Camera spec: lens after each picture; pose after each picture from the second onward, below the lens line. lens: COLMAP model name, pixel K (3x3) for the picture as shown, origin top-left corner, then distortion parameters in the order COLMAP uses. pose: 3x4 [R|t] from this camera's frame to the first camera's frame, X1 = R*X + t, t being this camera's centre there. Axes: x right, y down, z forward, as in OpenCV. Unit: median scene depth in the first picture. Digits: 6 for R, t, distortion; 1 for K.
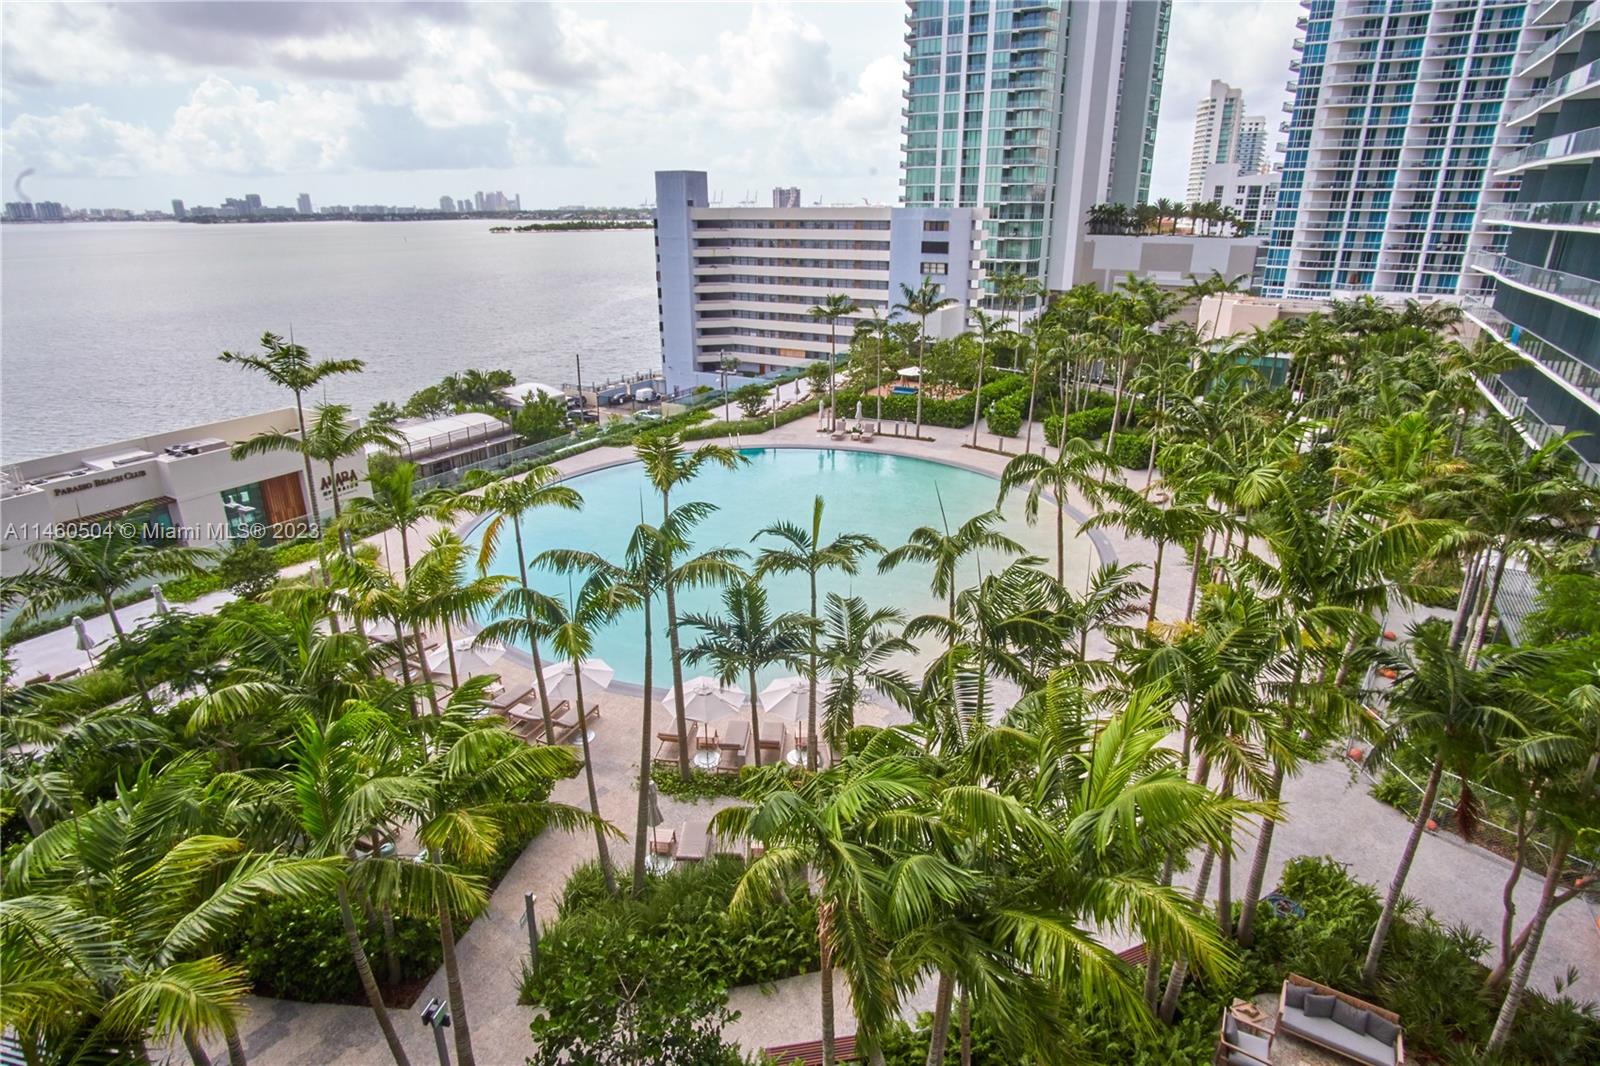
lens RADIAL K [[843.6, 0, 792.9], [0, 843.6, 521.6], [0, 0, 1]] dist [-0.032208, 0.007686]
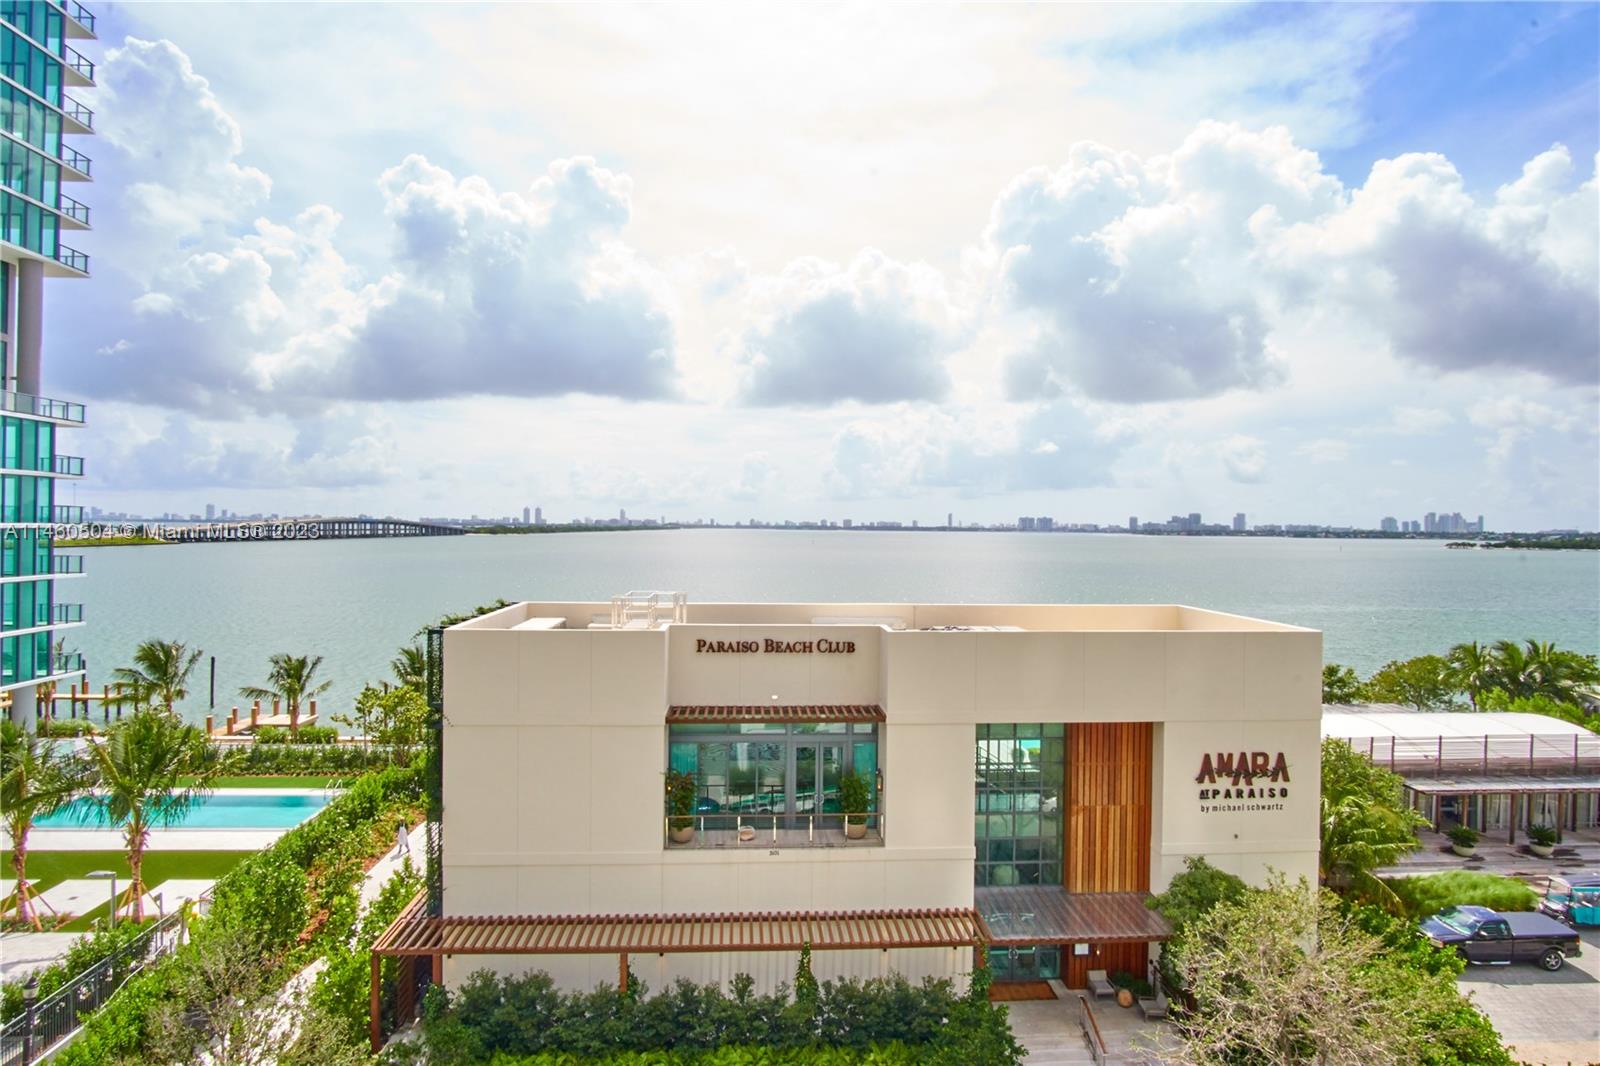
lens RADIAL K [[843.6, 0, 794.0], [0, 843.6, 536.6], [0, 0, 1]] dist [-0.032208, 0.007686]
pose [[0.547893, 0.016235, -0.836391, -0.231967], [-0.300475, 0.936910, -0.178646, -0.012327], [0.780723, 0.349193, 0.518204, 0.412256]]
